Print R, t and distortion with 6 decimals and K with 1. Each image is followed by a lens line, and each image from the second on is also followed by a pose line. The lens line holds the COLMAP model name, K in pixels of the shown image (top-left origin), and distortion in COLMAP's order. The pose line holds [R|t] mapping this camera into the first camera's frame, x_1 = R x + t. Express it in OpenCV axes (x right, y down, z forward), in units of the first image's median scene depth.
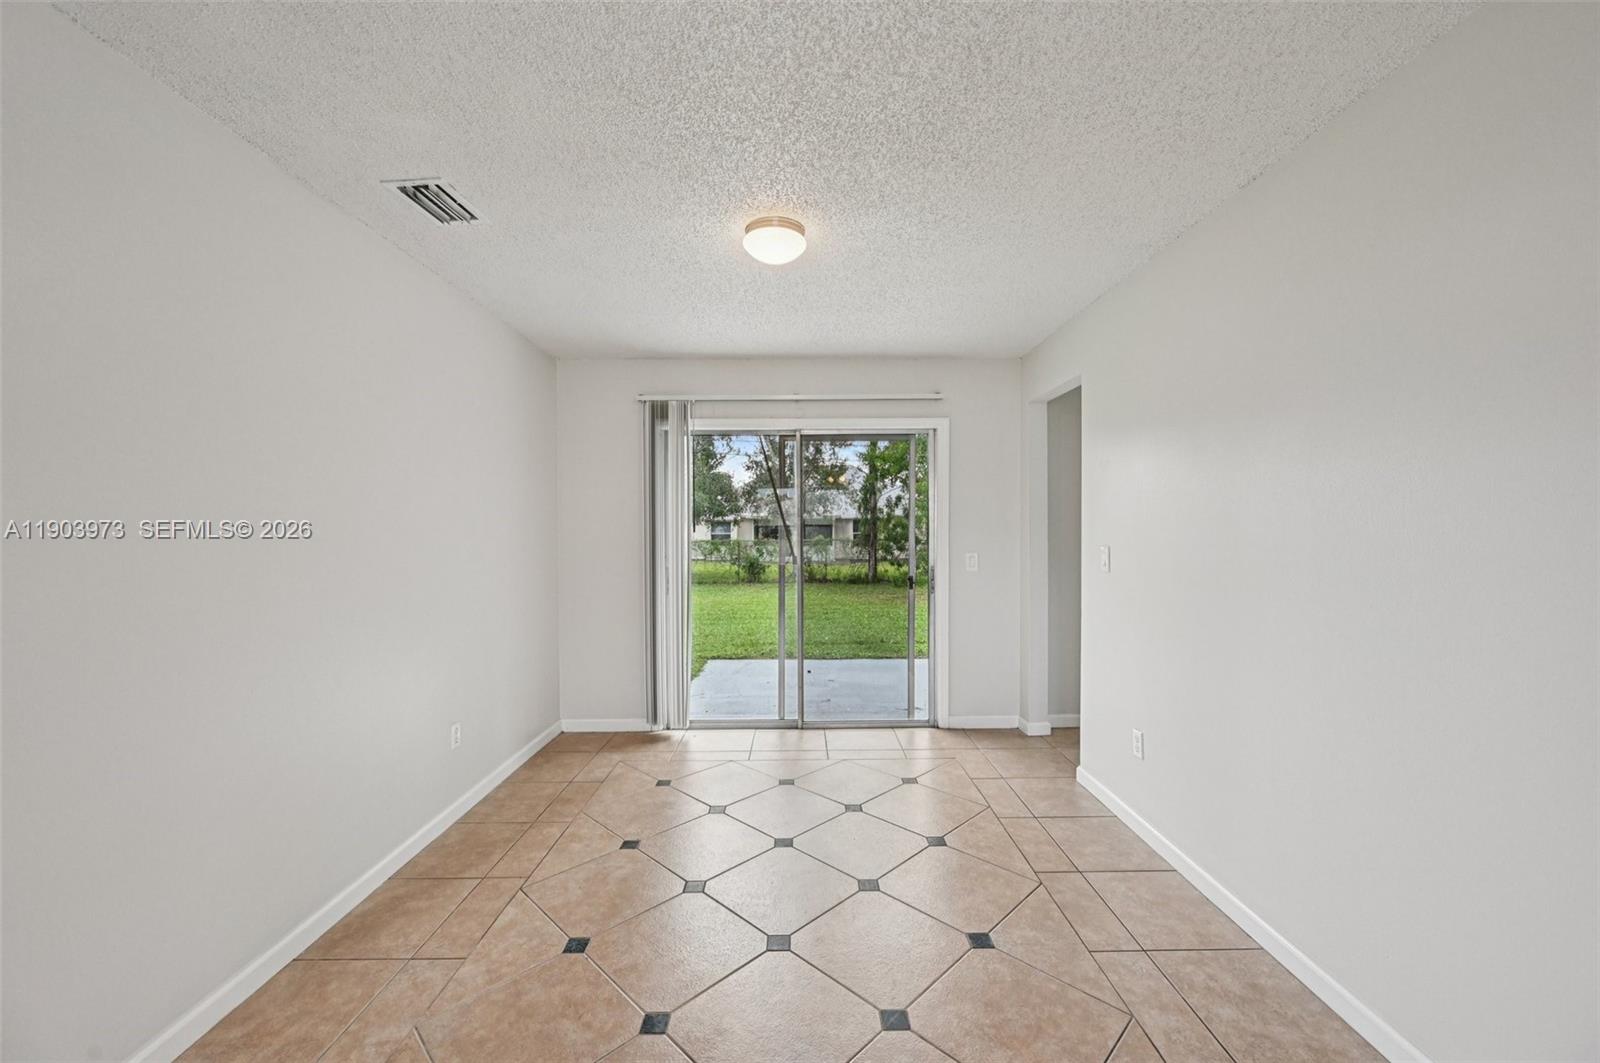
lens RADIAL K [[629.8, 0, 799.9], [0, 629.8, 533.9], [0, 0, 1]] dist [-0.000441, 0.000217]
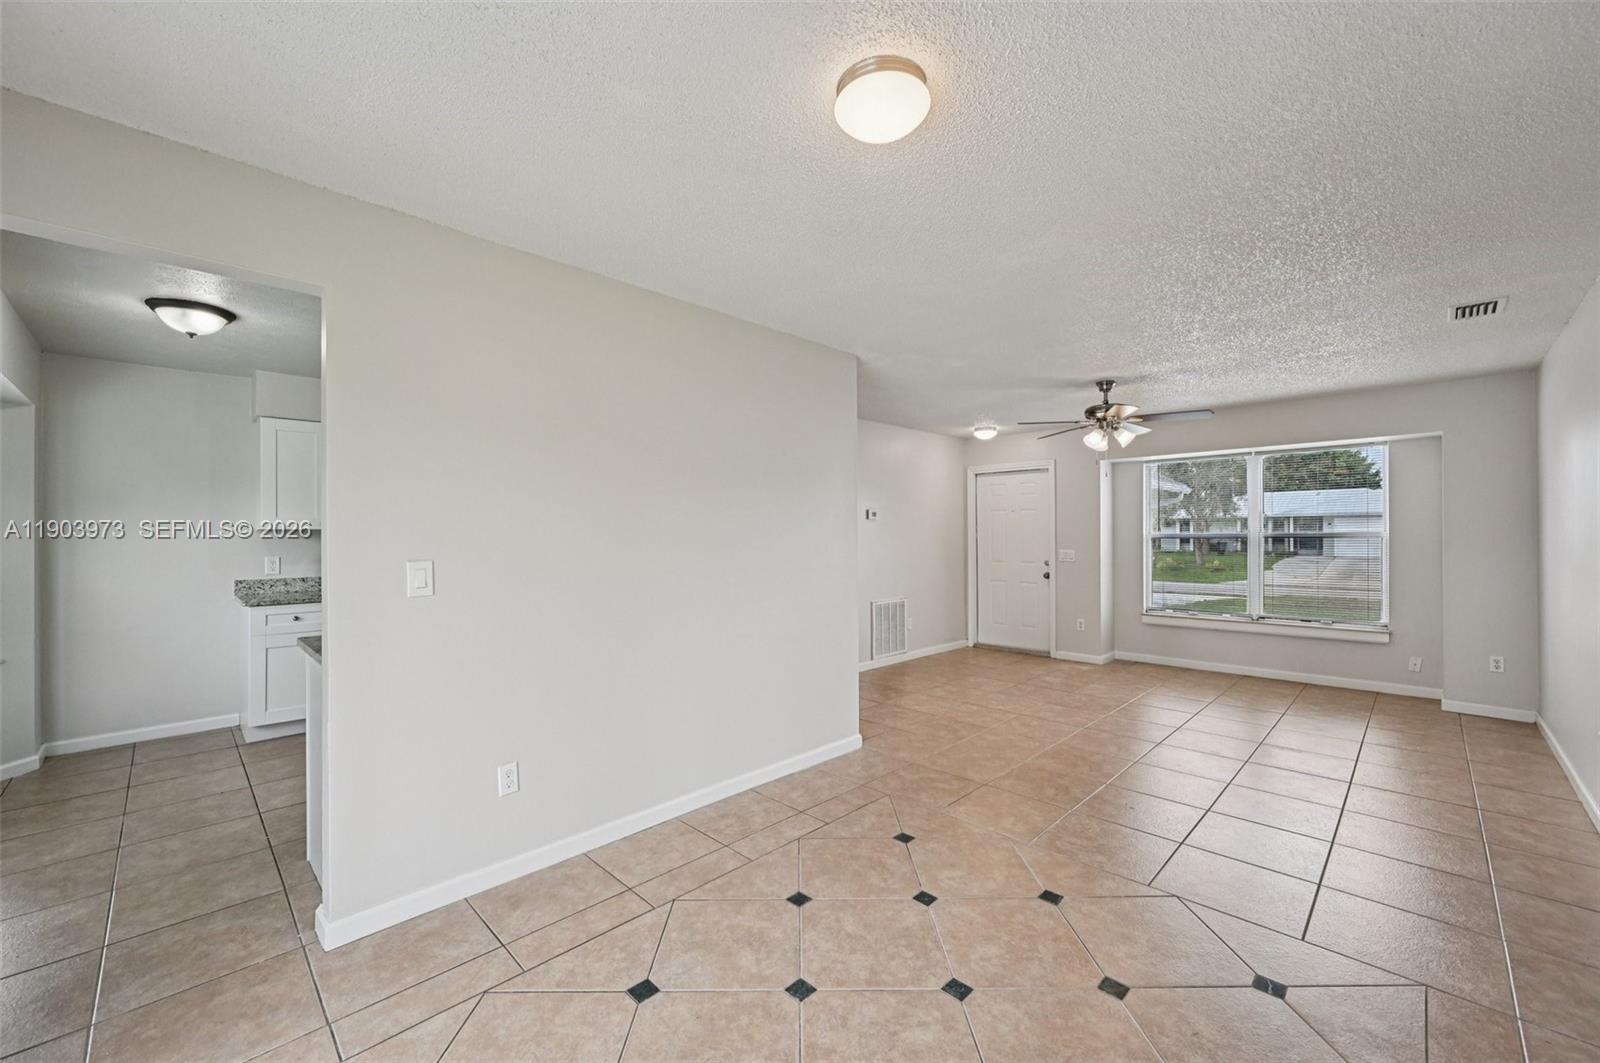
lens RADIAL K [[629.8, 0, 799.9], [0, 629.8, 533.9], [0, 0, 1]] dist [-0.000441, 0.000217]
pose [[-0.709244, 0.009785, 0.704895, -0.247229], [0.012779, 0.999918, -0.001022, -0.003110], [-0.704847, 0.008283, -0.709311, 0.863161]]
